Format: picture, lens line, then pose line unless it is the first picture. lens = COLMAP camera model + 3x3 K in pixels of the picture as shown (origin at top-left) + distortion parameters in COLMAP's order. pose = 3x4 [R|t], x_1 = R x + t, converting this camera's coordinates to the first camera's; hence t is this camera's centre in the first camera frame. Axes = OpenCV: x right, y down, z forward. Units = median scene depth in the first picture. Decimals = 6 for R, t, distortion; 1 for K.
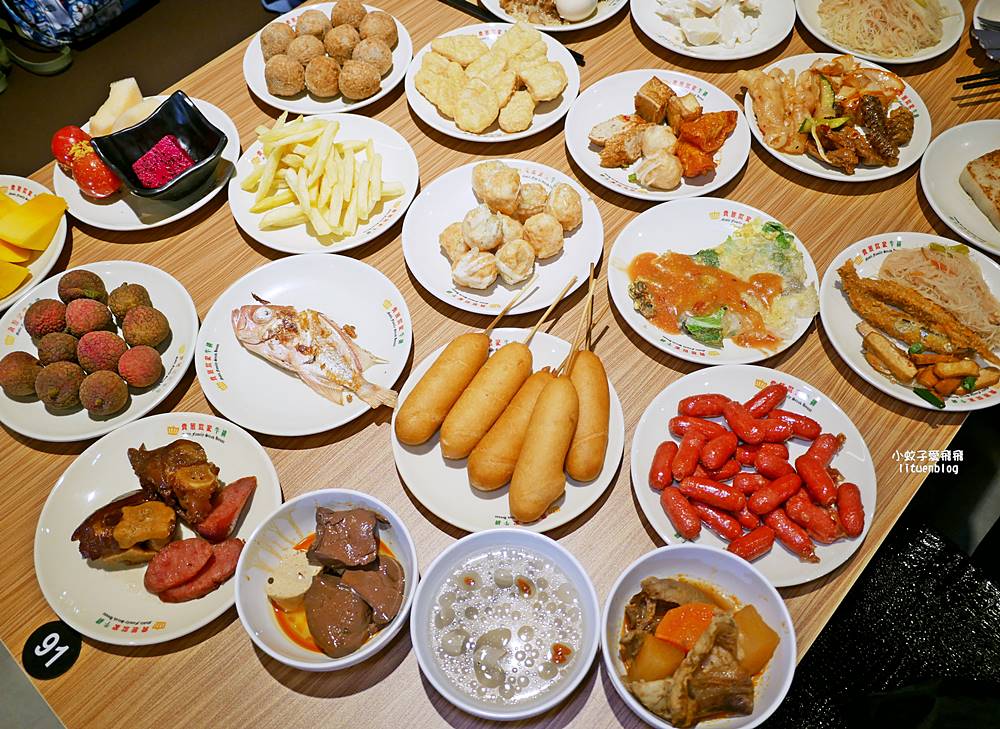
lens RADIAL K [[851.1, 0, 500.0], [0, 851.1, 364.5], [0, 0, 1]] dist [-0.000552, -0.006087]
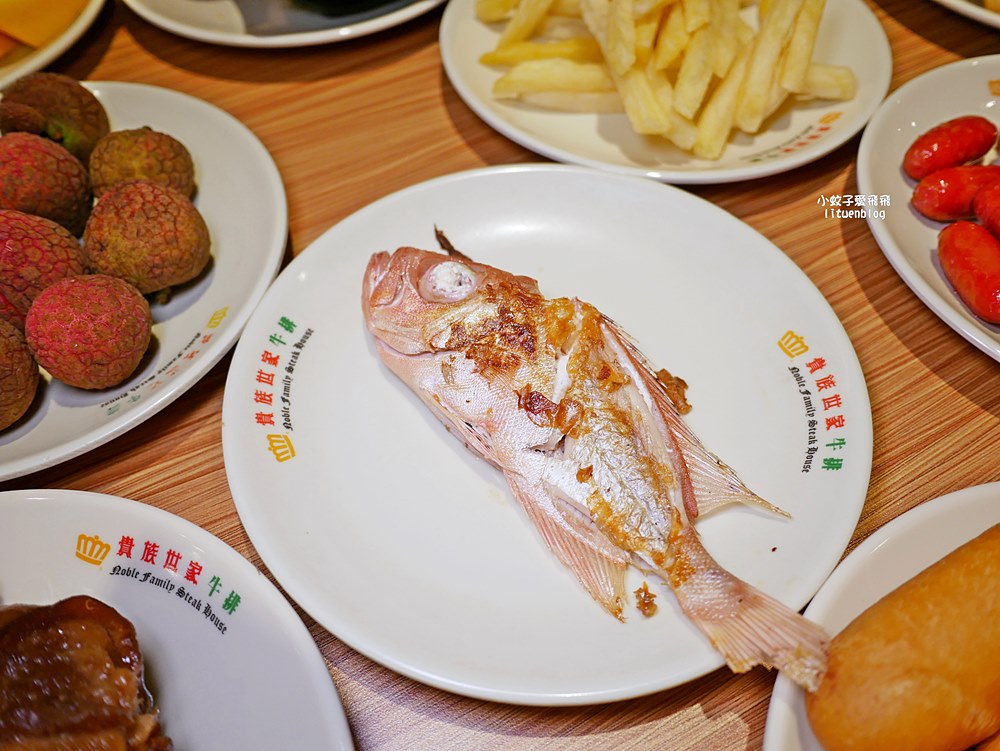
lens RADIAL K [[815.0, 0, 500.0], [0, 815.0, 375.5], [0, 0, 1]] dist [-0.066064, 0.001672]
pose [[0.952093, 0.261420, -0.158677, -0.221701], [-0.273128, 0.960304, -0.056723, -0.008352], [0.137550, 0.097345, 0.985700, 0.766517]]
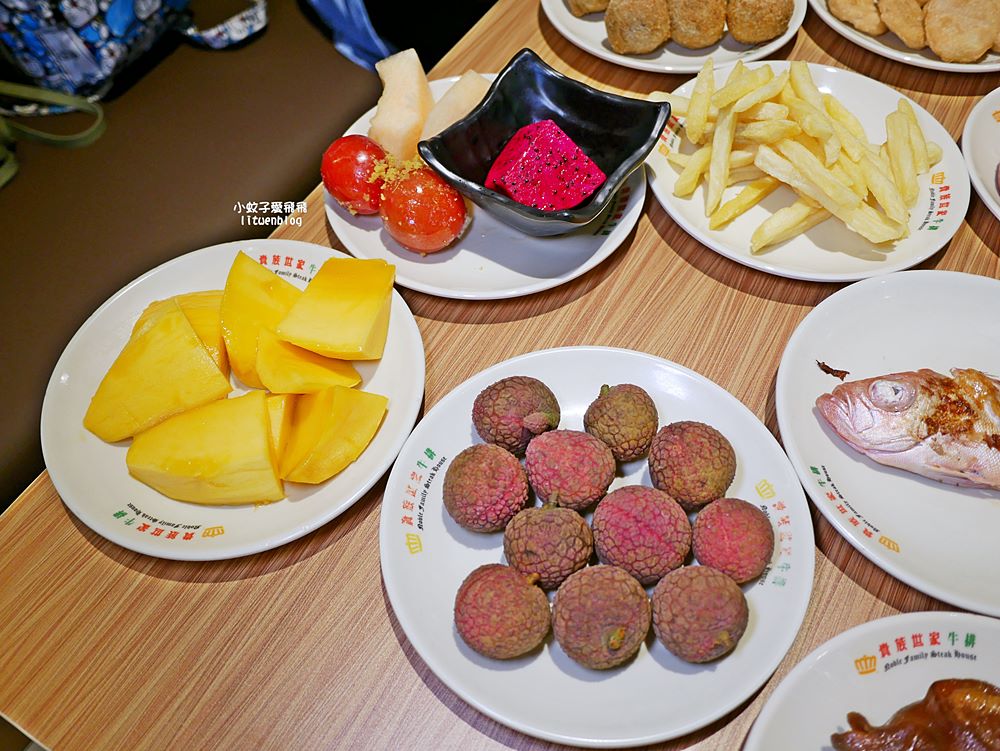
lens RADIAL K [[814.5, 0, 500.0], [0, 814.5, 375.5], [0, 0, 1]] dist [-0.006342, -0.002087]
pose [[0.973263, -0.188710, 0.130948, -0.659214], [0.194588, 0.980312, -0.033532, -0.113083], [-0.122042, 0.058117, 0.990822, 0.596505]]
